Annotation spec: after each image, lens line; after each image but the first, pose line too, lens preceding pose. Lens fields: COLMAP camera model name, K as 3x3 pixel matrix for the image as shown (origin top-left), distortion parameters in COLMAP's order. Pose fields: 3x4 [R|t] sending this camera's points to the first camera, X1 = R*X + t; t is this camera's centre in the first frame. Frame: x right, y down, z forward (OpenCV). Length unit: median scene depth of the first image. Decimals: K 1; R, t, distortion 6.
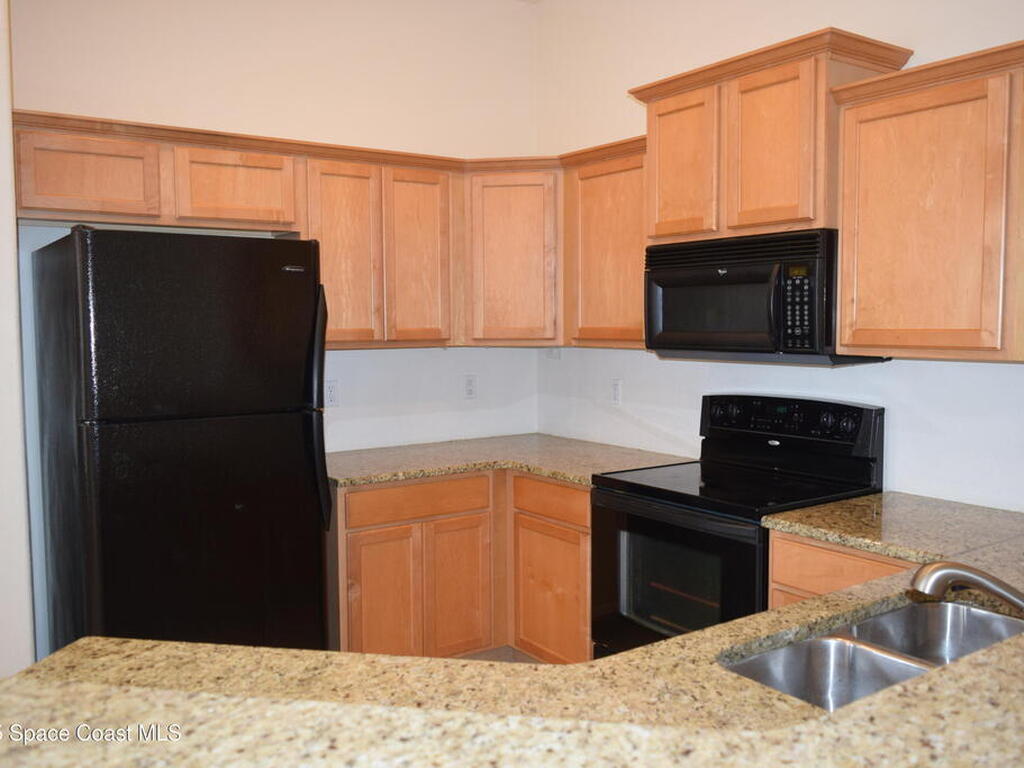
lens RADIAL K [[894.7, 0, 512.0], [0, 894.7, 384.0], [0, 0, 1]] dist [-0.003694, -0.008283]
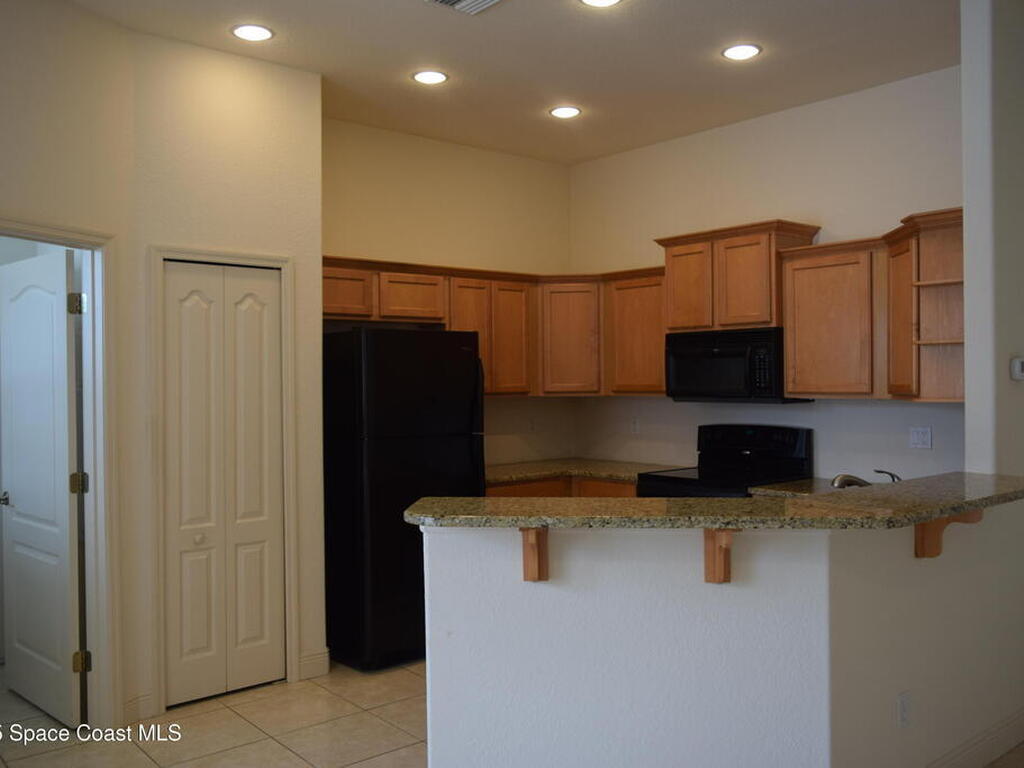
lens RADIAL K [[894.7, 0, 512.0], [0, 894.7, 384.0], [0, 0, 1]] dist [-0.003694, -0.008283]
pose [[0.995864, -0.004184, 0.090763, -0.315333], [0.010213, 0.997763, -0.066073, 0.048294], [-0.090284, 0.066726, 0.993678, -0.669831]]
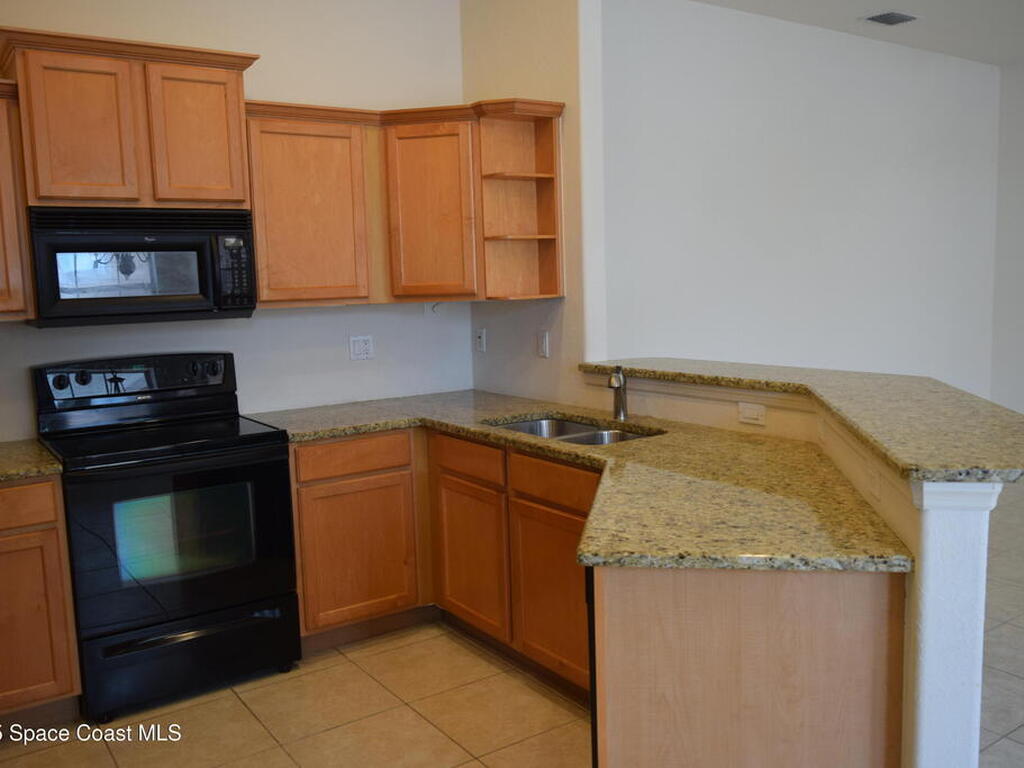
lens RADIAL K [[894.7, 0, 512.0], [0, 894.7, 384.0], [0, 0, 1]] dist [-0.003694, -0.008283]
pose [[0.008528, -0.113384, 0.993515, -0.871790], [0.103430, 0.988322, 0.111903, -0.030142], [-0.994600, 0.101805, 0.020155, 0.581220]]
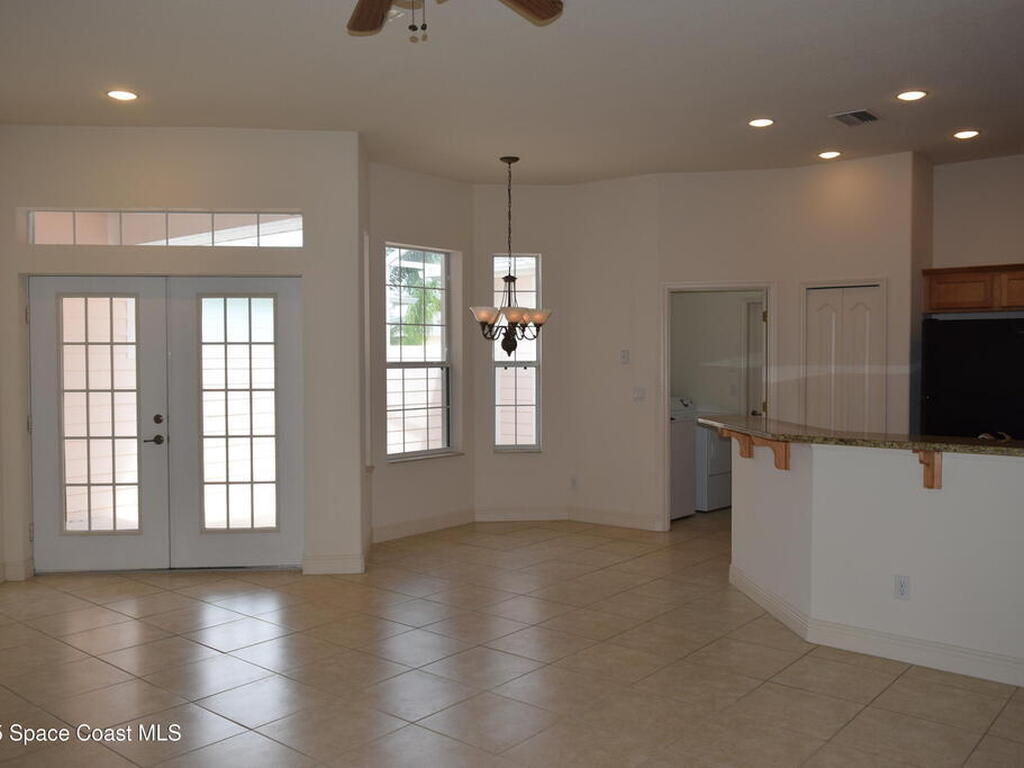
lens RADIAL K [[894.7, 0, 512.0], [0, 894.7, 384.0], [0, 0, 1]] dist [-0.003694, -0.008283]
pose [[0.265240, 0.035006, -0.963547, 1.473477], [-0.070478, 0.997371, 0.016834, 0.041025], [0.961603, 0.063444, 0.267010, -0.711105]]
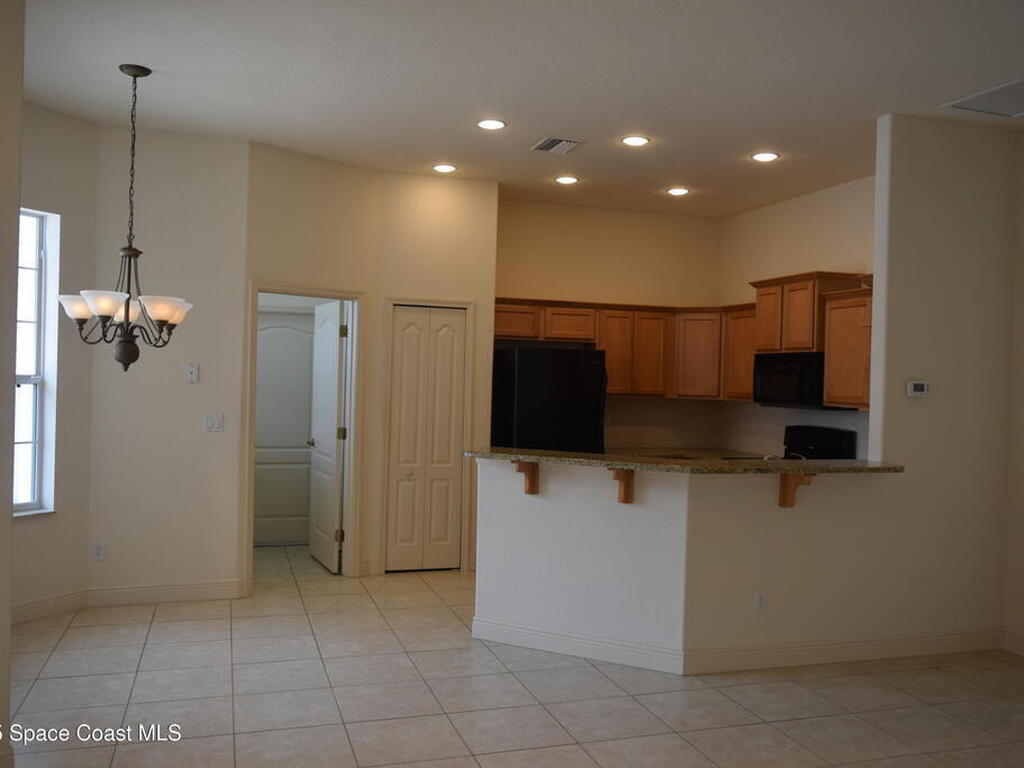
lens RADIAL K [[894.7, 0, 512.0], [0, 894.7, 384.0], [0, 0, 1]] dist [-0.003694, -0.008283]
pose [[0.956086, 0.033113, -0.291211, 0.251190], [-0.052920, 0.996770, -0.060401, 0.088869], [0.288270, 0.073160, 0.954750, -1.376784]]
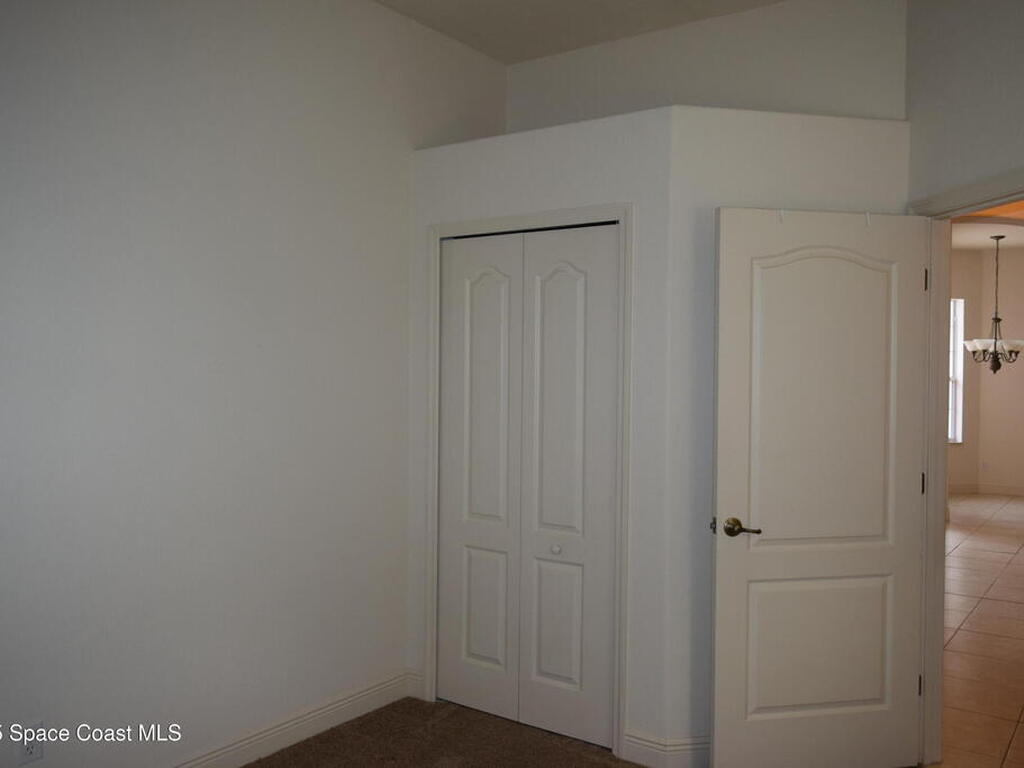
lens RADIAL K [[894.7, 0, 512.0], [0, 894.7, 384.0], [0, 0, 1]] dist [-0.003694, -0.008283]
pose [[0.335849, 0.031310, -0.941395, 1.764496], [-0.073883, 0.997244, 0.006809, 0.160119], [0.939014, 0.067266, 0.337236, -2.983046]]
